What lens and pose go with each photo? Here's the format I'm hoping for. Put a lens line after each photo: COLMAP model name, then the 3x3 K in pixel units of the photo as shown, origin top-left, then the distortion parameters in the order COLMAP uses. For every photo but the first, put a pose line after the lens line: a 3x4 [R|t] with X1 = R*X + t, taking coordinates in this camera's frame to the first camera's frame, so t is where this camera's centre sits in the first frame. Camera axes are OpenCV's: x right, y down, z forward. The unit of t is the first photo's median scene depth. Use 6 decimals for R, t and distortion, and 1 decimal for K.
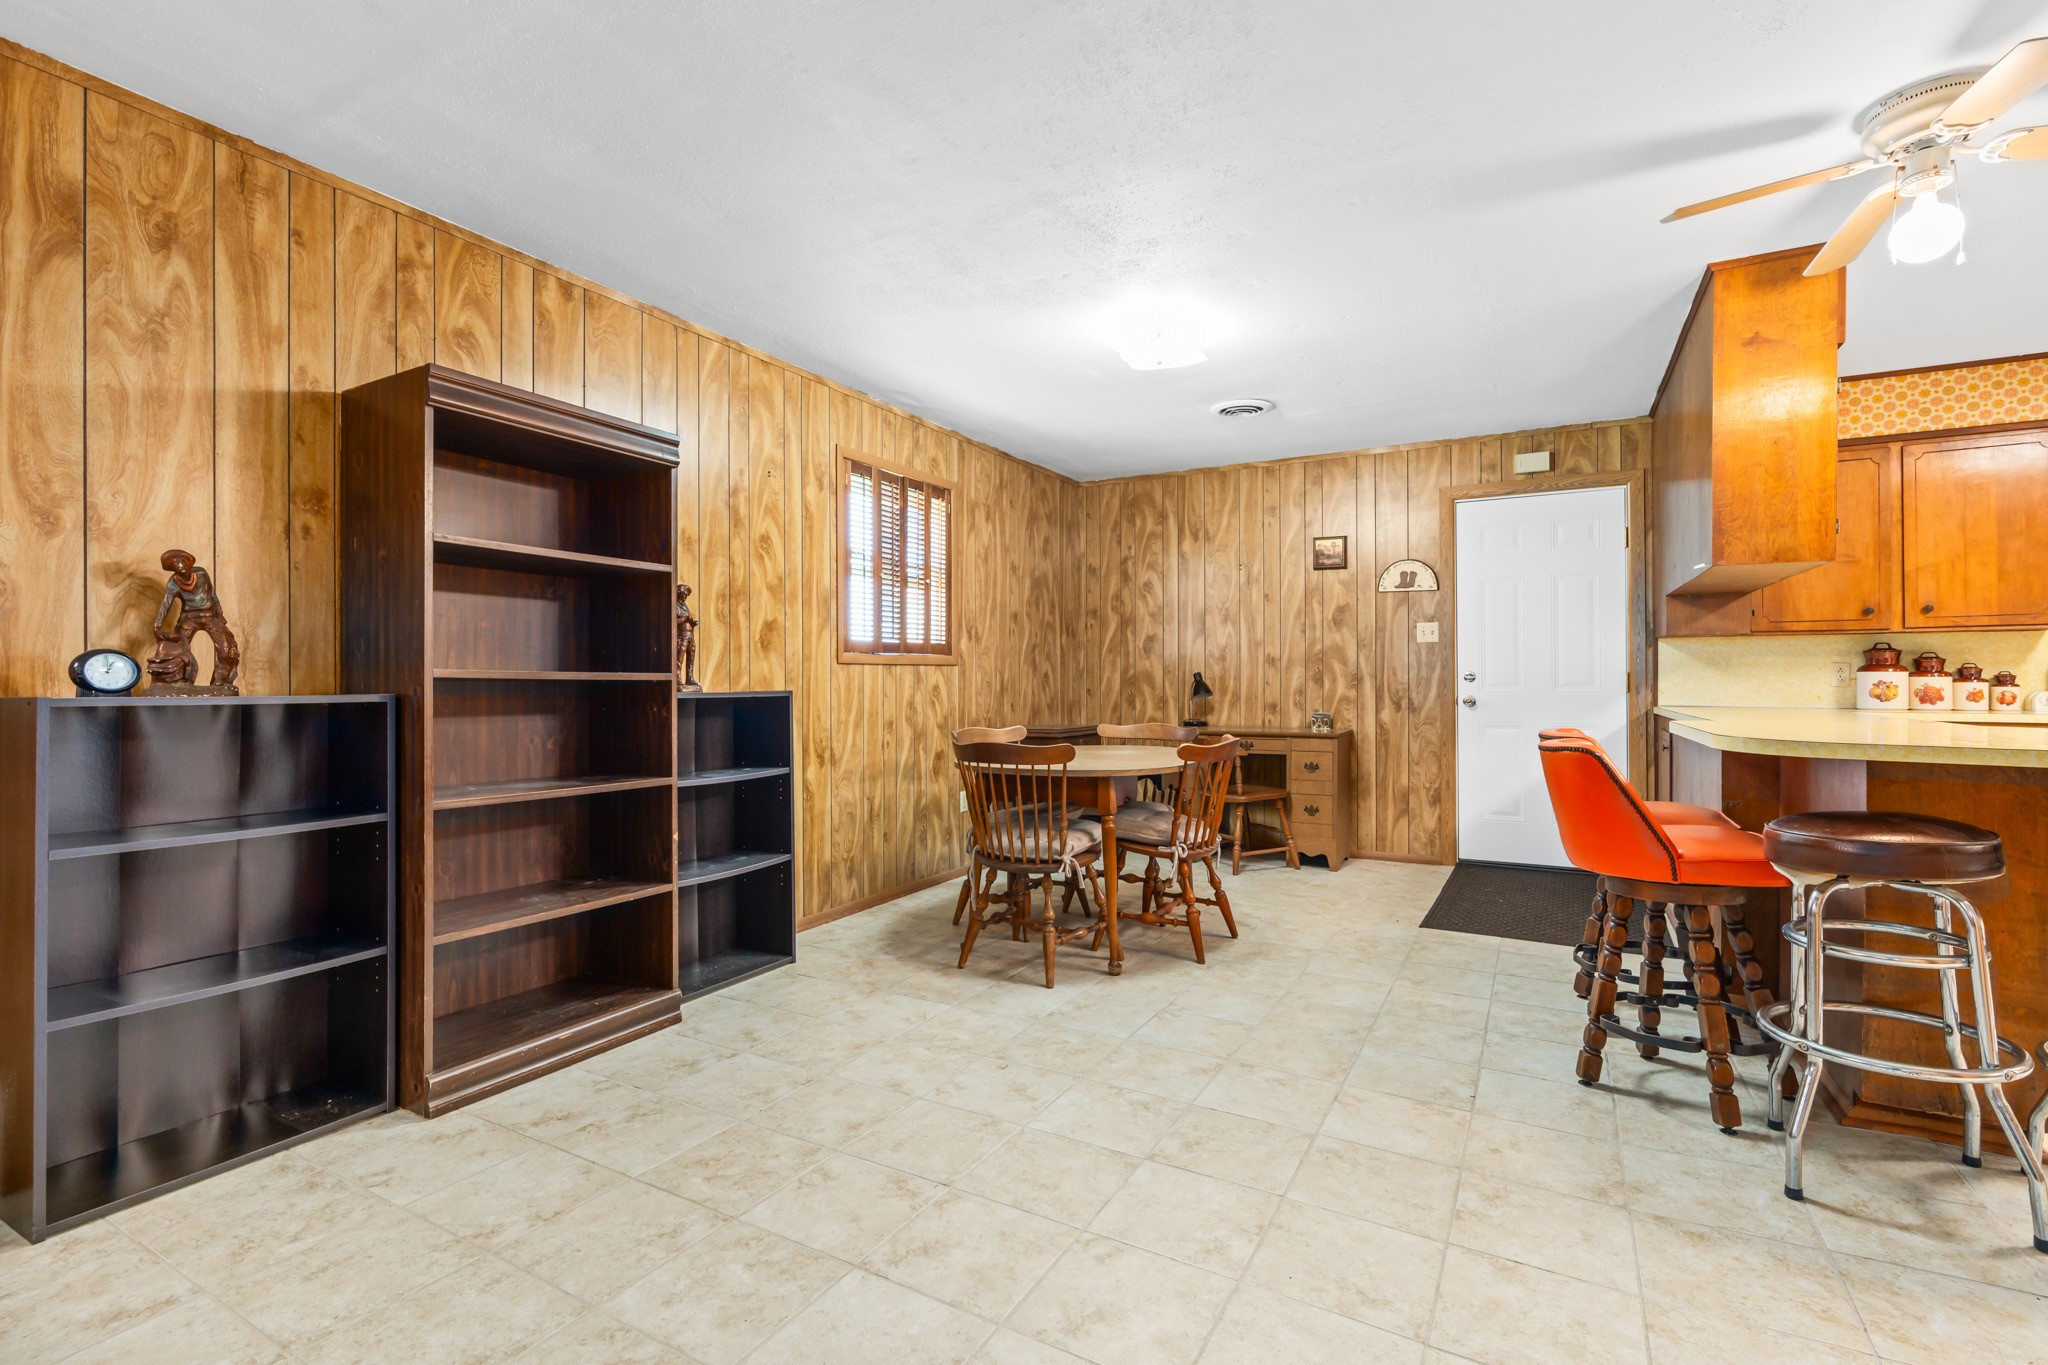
lens RADIAL K [[931.2, 0, 1034.2], [0, 931.2, 675.9], [0, 0, 1]] dist [-0.007398, 0.001199]
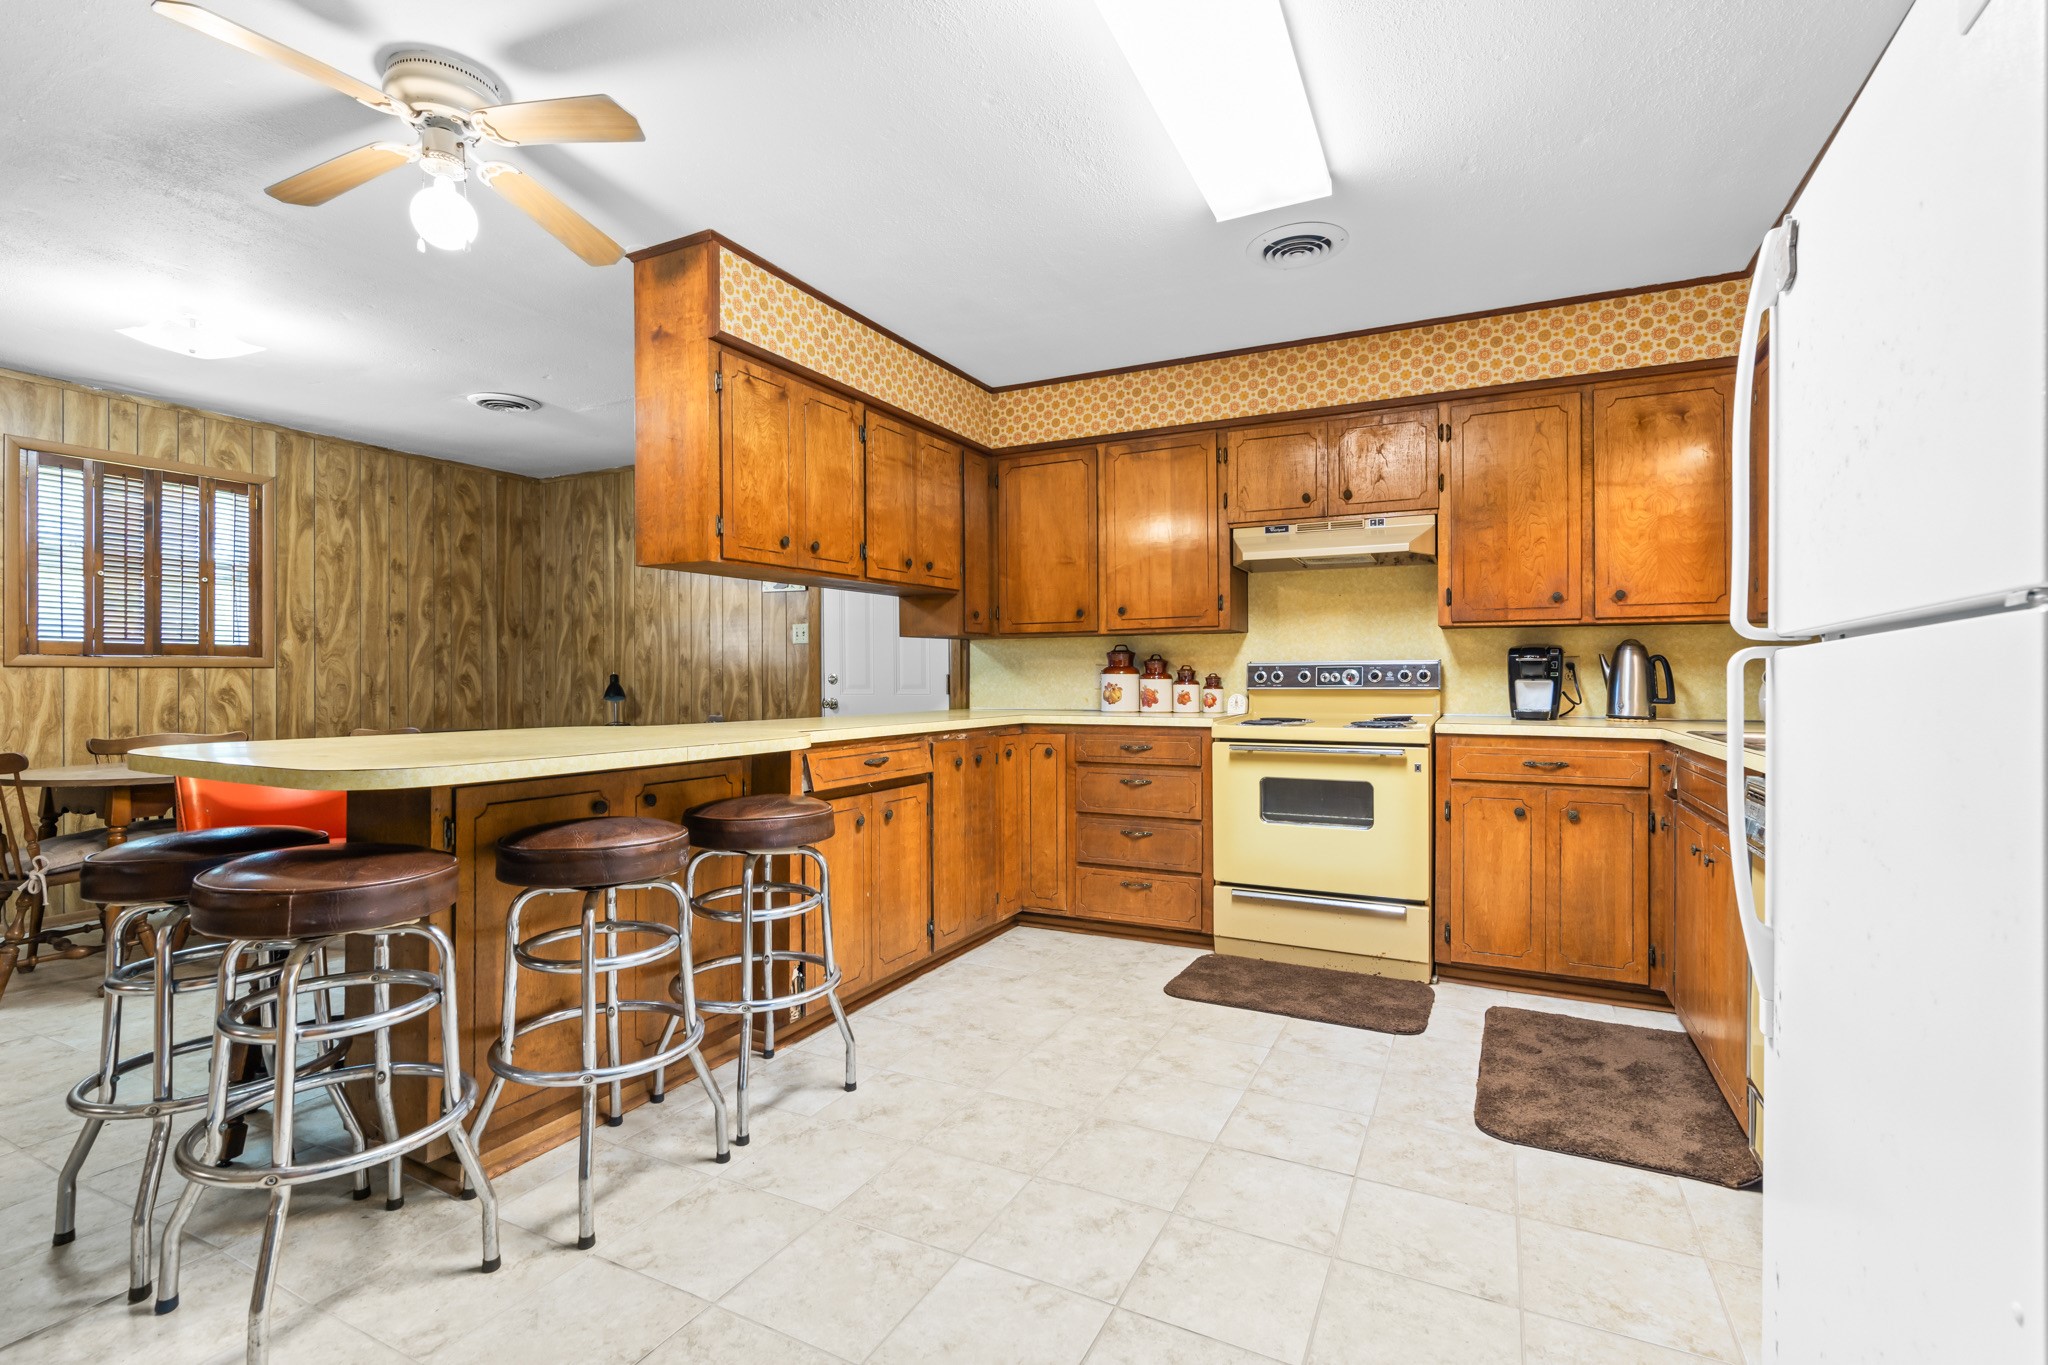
lens RADIAL K [[931.2, 0, 1044.5], [0, 931.2, 679.8], [0, 0, 1]] dist [-0.007398, 0.001199]
pose [[0.998241, -0.001108, 0.059280, 0.722551], [0.000892, 0.999993, 0.003681, -0.001759], [-0.059284, -0.003622, 0.998235, 0.000799]]
